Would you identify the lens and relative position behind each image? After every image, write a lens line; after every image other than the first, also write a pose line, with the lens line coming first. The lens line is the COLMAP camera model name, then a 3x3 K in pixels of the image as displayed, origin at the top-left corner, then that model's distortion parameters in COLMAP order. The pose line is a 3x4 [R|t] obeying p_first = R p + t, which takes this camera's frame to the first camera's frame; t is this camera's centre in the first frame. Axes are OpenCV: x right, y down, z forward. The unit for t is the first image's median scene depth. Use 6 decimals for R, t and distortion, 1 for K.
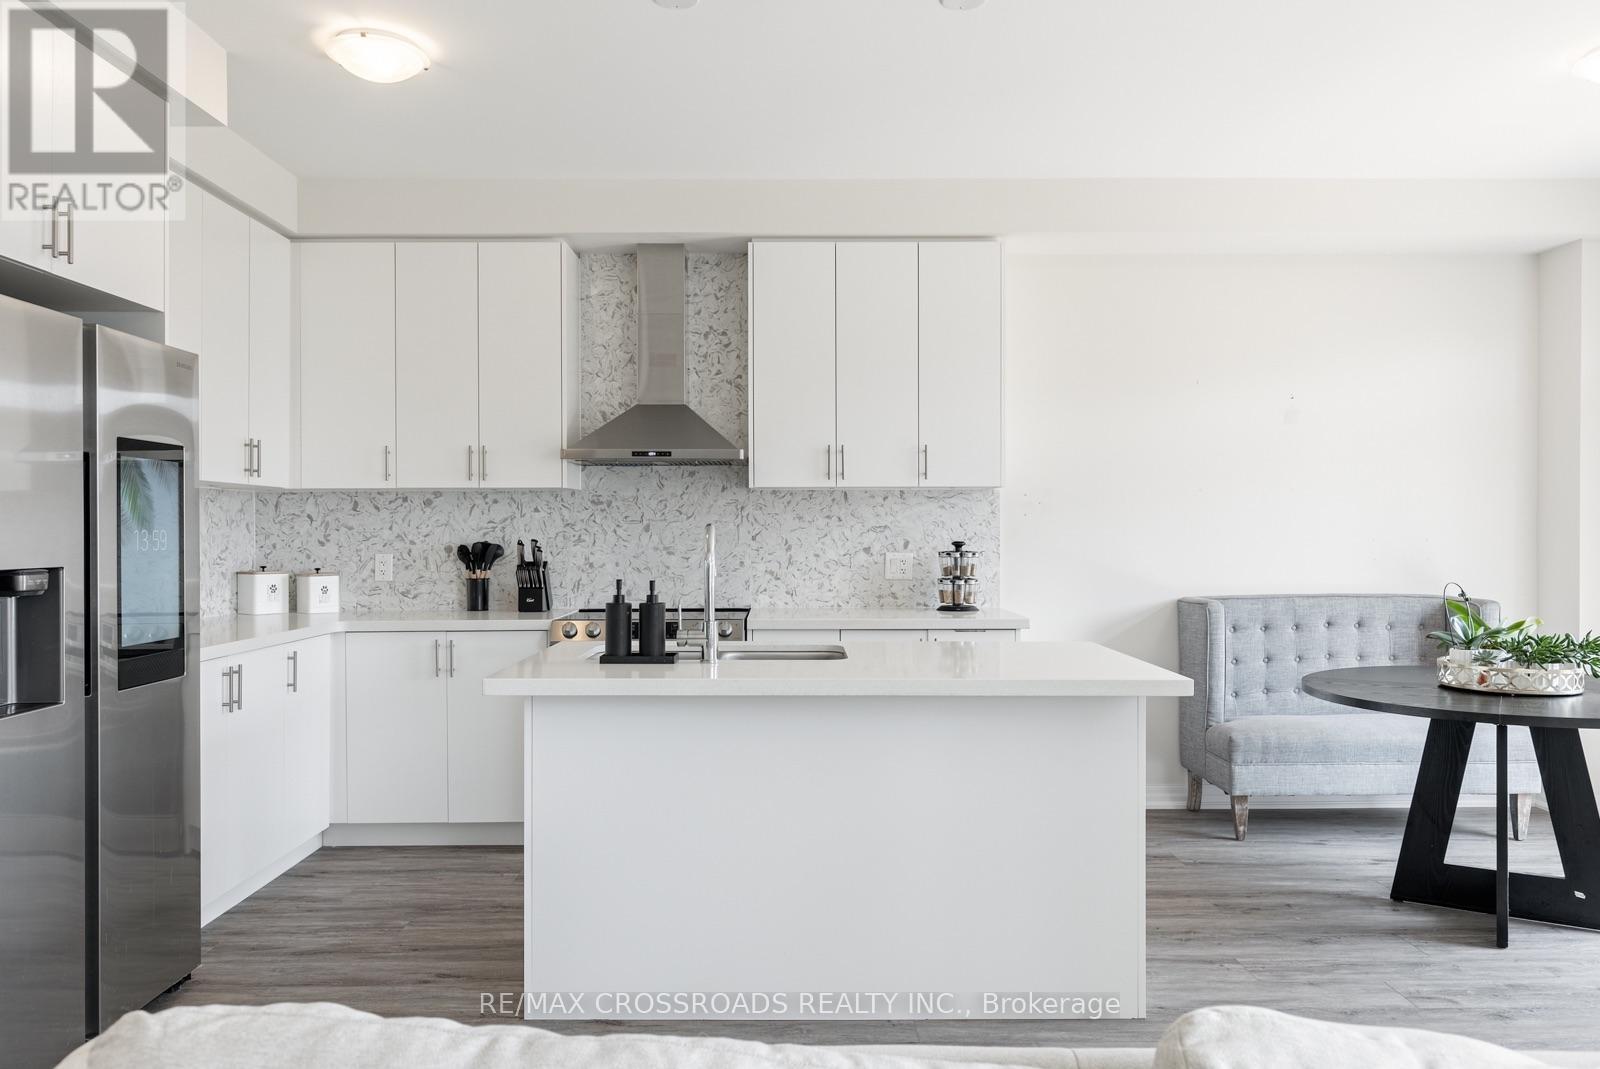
lens RADIAL K [[1119.2, 0, 800.0], [0, 1119.2, 534.5], [0, 0, 1]] dist [0.002638, -0.001694]
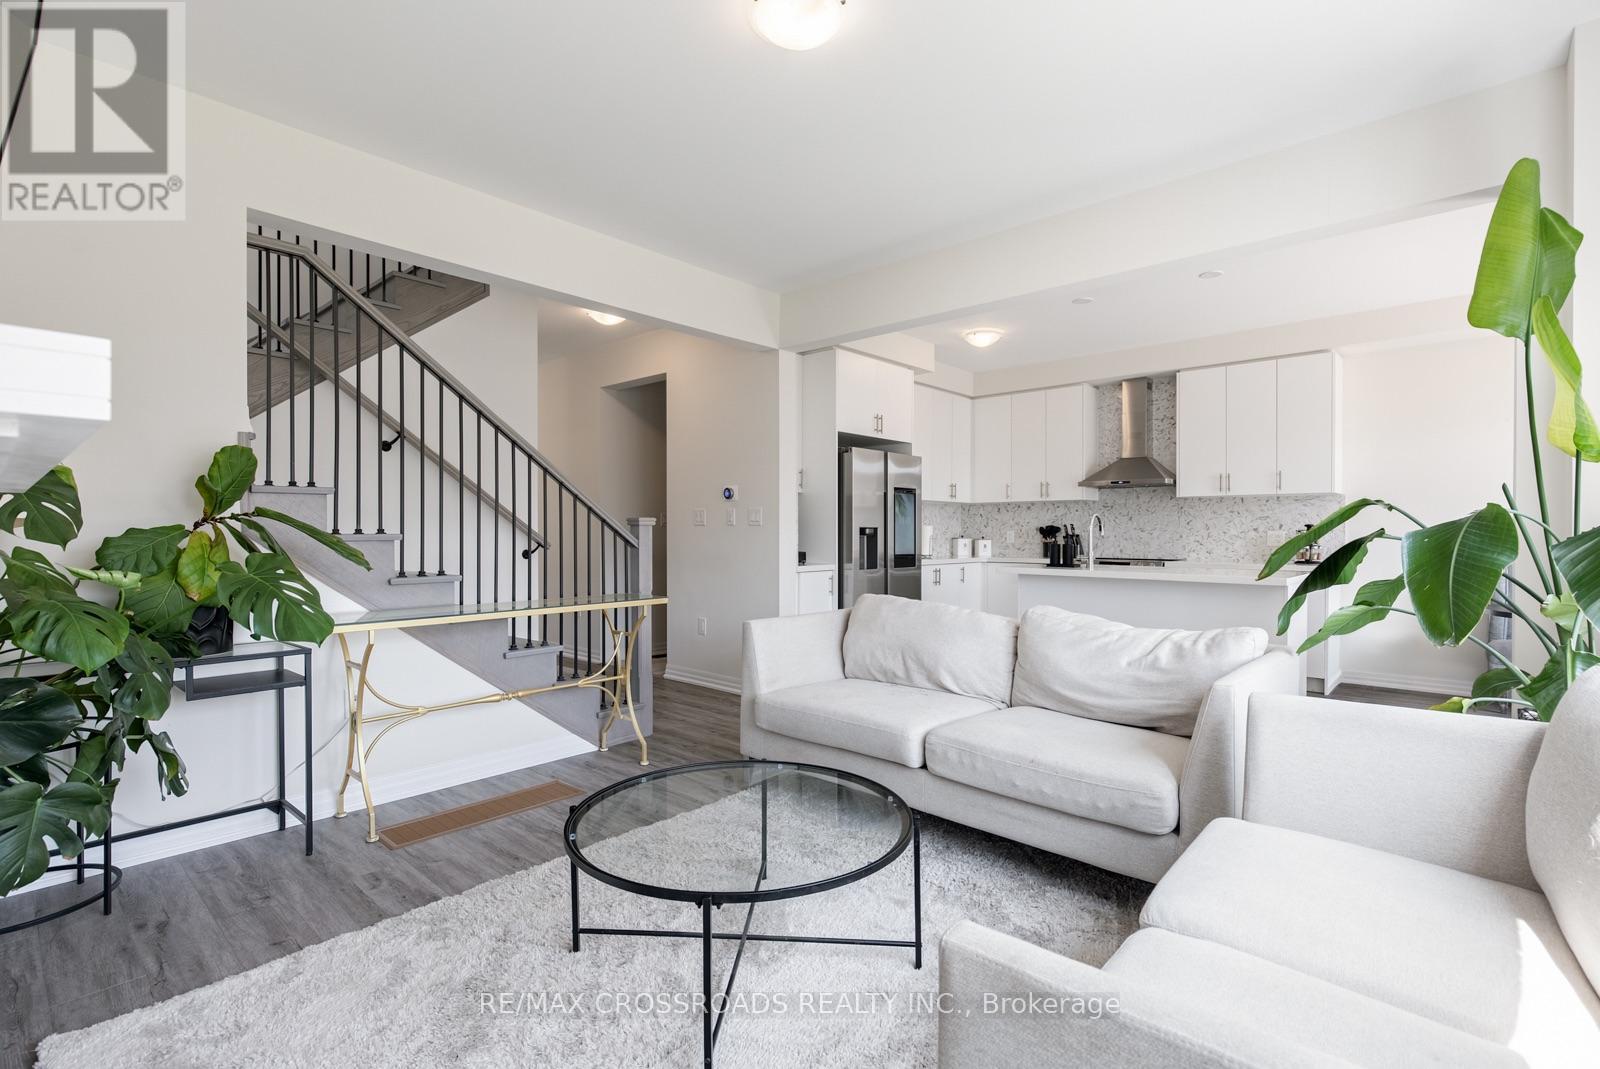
lens RADIAL K [[741.3, 0, 800.0], [0, 741.3, 534.5], [0, 0, 1]] dist [0.002073, -0.000056]
pose [[0.732816, 0.006587, -0.680395, 0.344404], [-0.005829, 0.999977, 0.003402, 0.022420], [0.680402, 0.001473, 0.732837, -0.395664]]
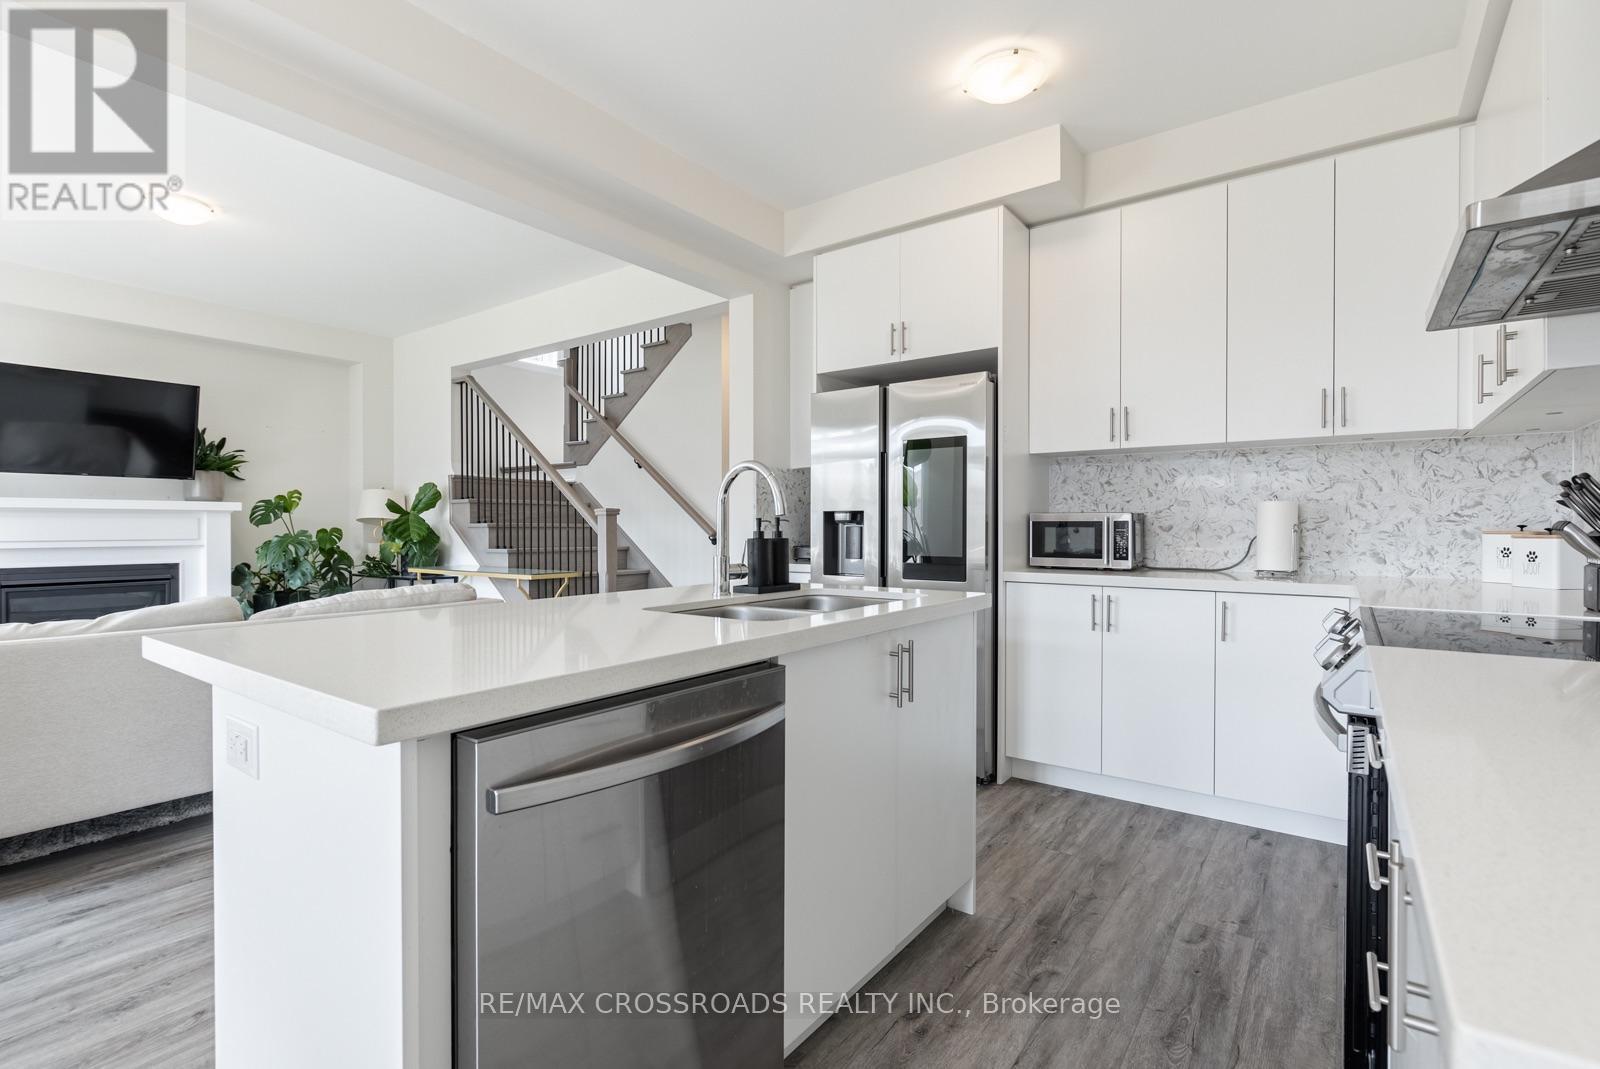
lens RADIAL K [[741.3, 0, 800.0], [0, 741.3, 534.5], [0, 0, 1]] dist [0.002073, -0.000056]
pose [[-0.599907, 0.007783, -0.800032, 0.259092], [-0.002322, 0.999932, 0.011469, 0.029832], [0.800066, 0.008738, -0.599848, 0.892369]]
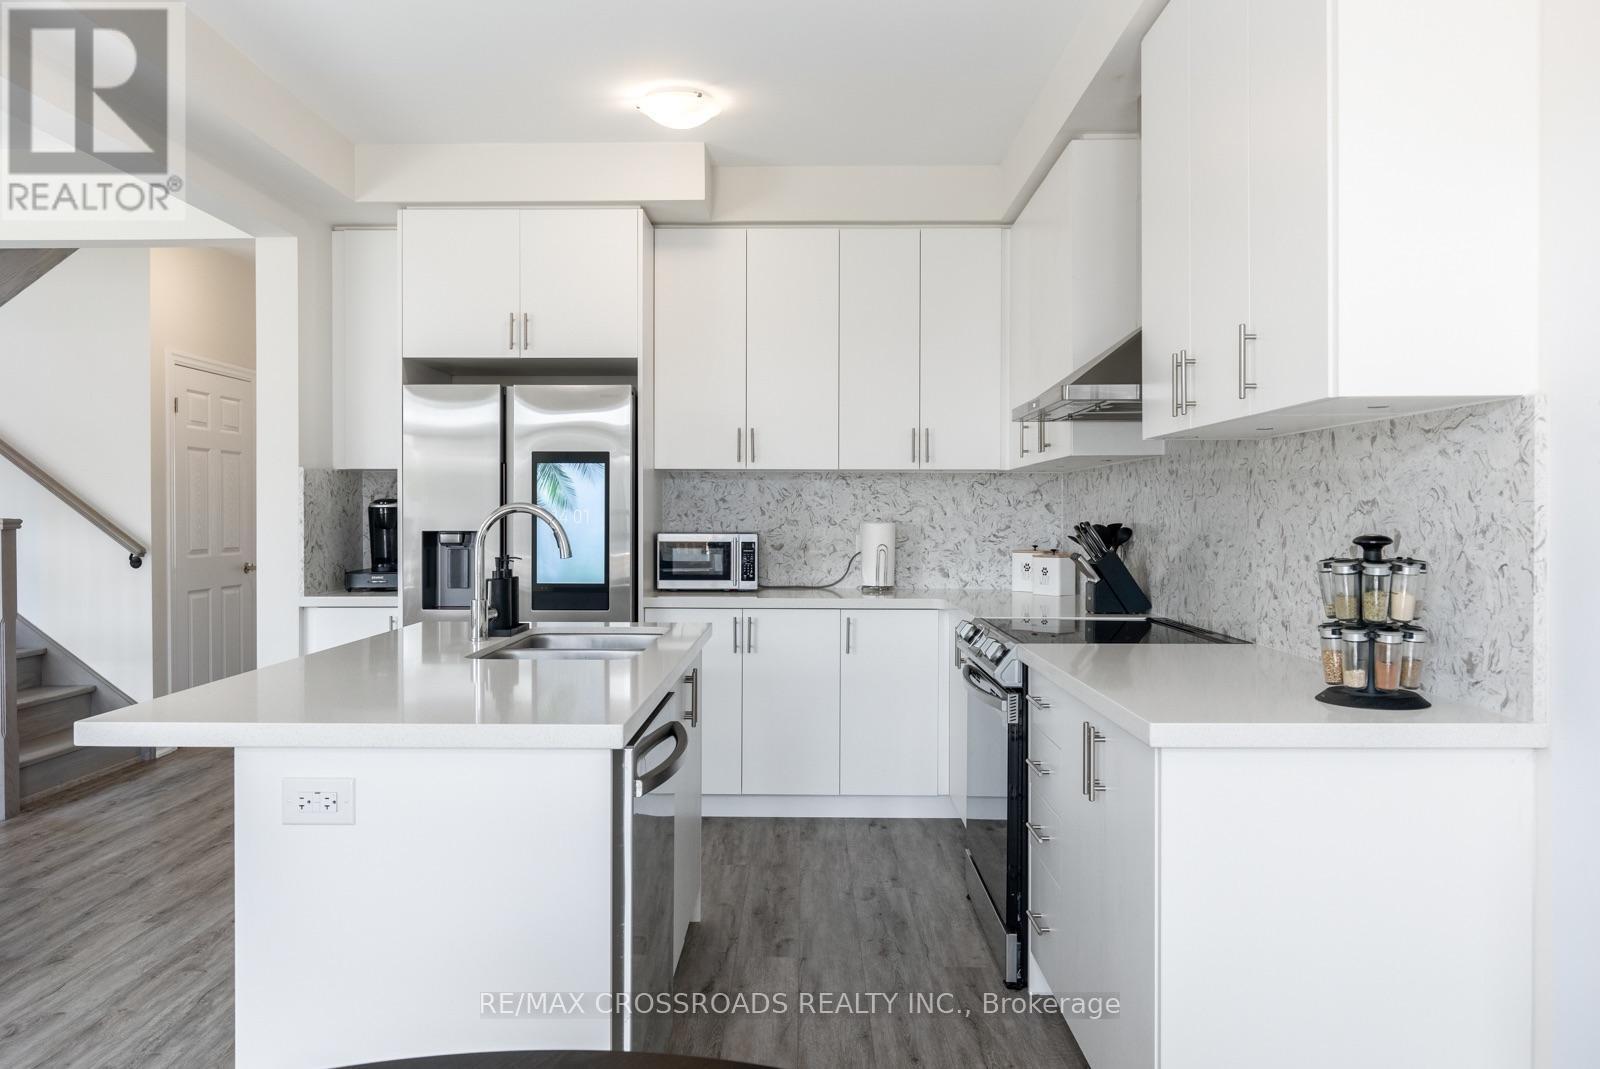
lens RADIAL K [[1136.1, 0, 783.0], [0, 1136.1, 526.8], [0, 0, 1]] dist [0.002380, -0.000240]
pose [[-0.028155, 0.013599, -0.999511, 0.562653], [-0.004673, 0.999895, 0.013736, -0.001977], [0.999593, 0.005058, -0.028088, 0.786951]]
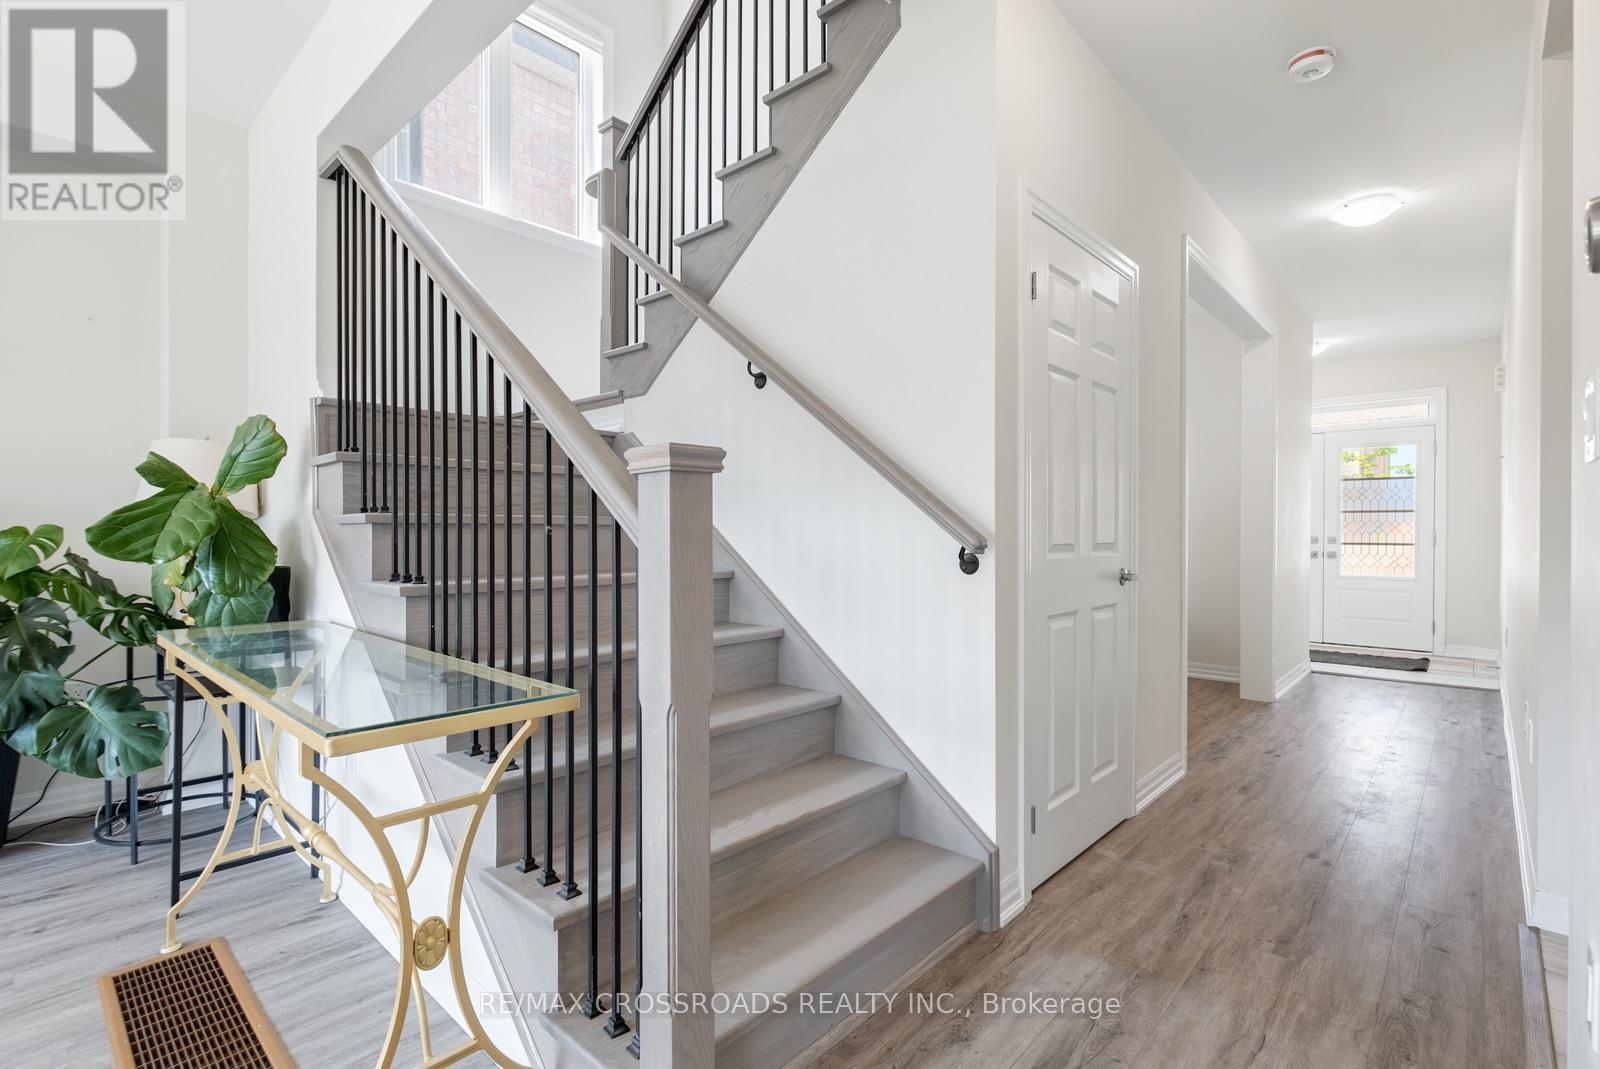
lens RADIAL K [[741.3, 0, 800.0], [0, 741.3, 534.5], [0, 0, 1]] dist [0.002073, -0.000056]
pose [[-0.686202, 0.002452, -0.727407, -0.216670], [-0.003631, 0.999970, 0.006796, 0.034726], [0.727402, 0.007305, -0.686172, 0.306179]]
